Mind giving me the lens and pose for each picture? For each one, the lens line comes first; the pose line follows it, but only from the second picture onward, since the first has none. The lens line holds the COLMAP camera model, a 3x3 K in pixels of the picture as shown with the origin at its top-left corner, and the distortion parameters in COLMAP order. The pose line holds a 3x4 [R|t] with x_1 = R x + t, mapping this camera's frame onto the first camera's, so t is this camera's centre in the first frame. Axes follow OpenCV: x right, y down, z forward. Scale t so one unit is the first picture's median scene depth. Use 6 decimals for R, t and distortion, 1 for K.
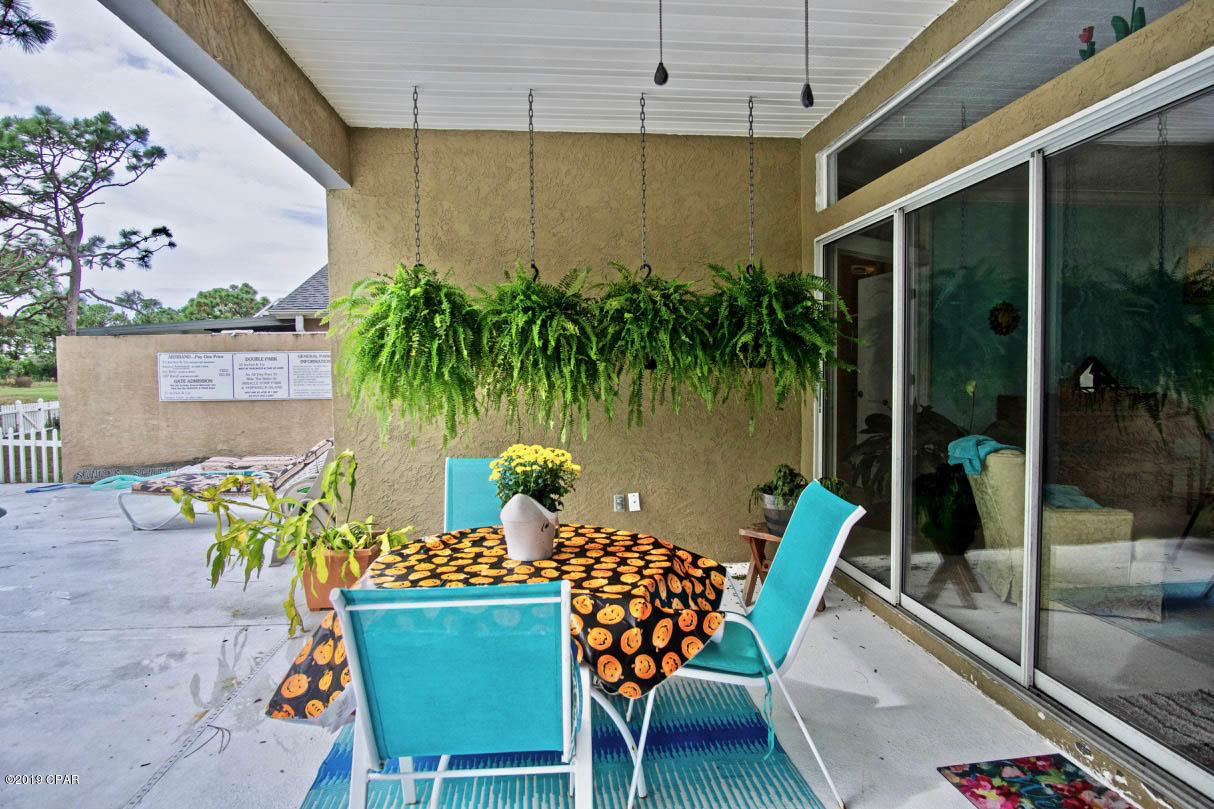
lens RADIAL K [[659.0, 0, 613.6], [0, 659.0, 395.8], [0, 0, 1]] dist [-0.044014, 0.012470]
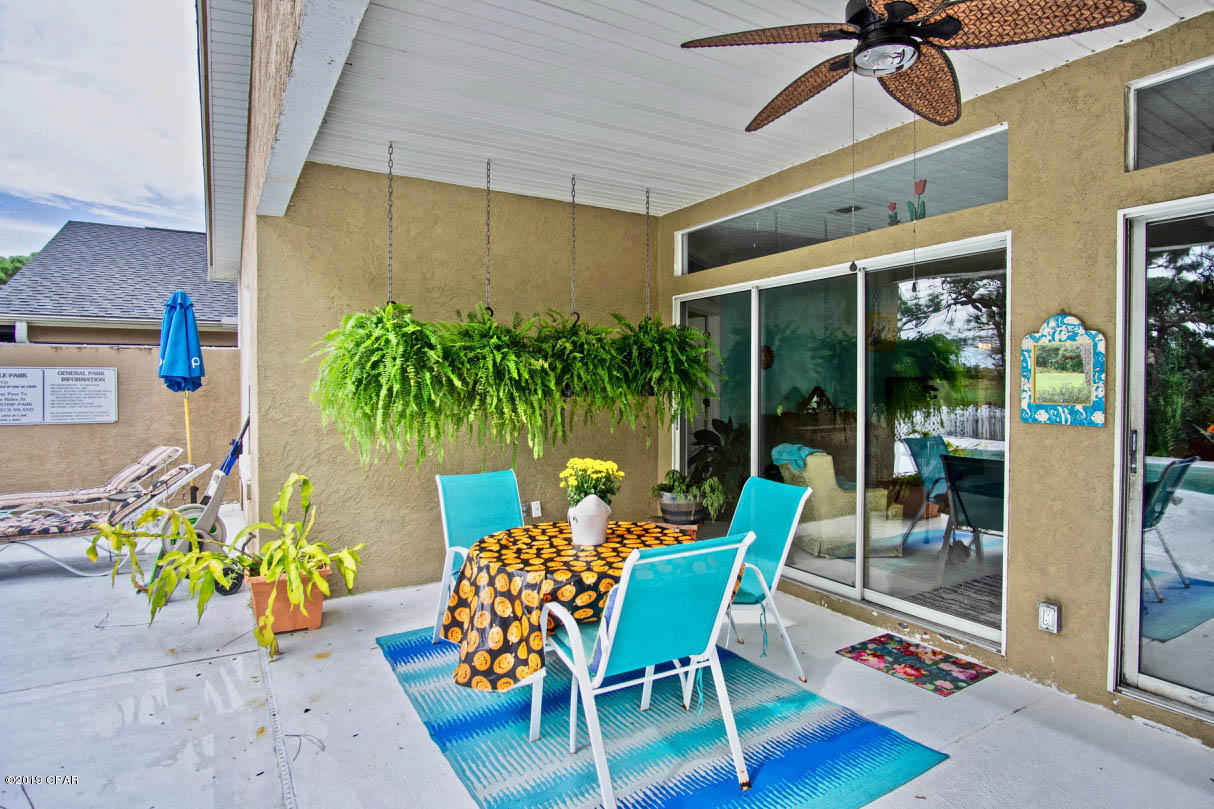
lens RADIAL K [[659.0, 0, 613.6], [0, 659.0, 395.8], [0, 0, 1]] dist [-0.044014, 0.012470]
pose [[0.903245, 0.004888, 0.429098, -0.449178], [0.006741, 0.999650, -0.025578, -0.011794], [-0.429073, 0.025996, 0.902896, -0.154925]]
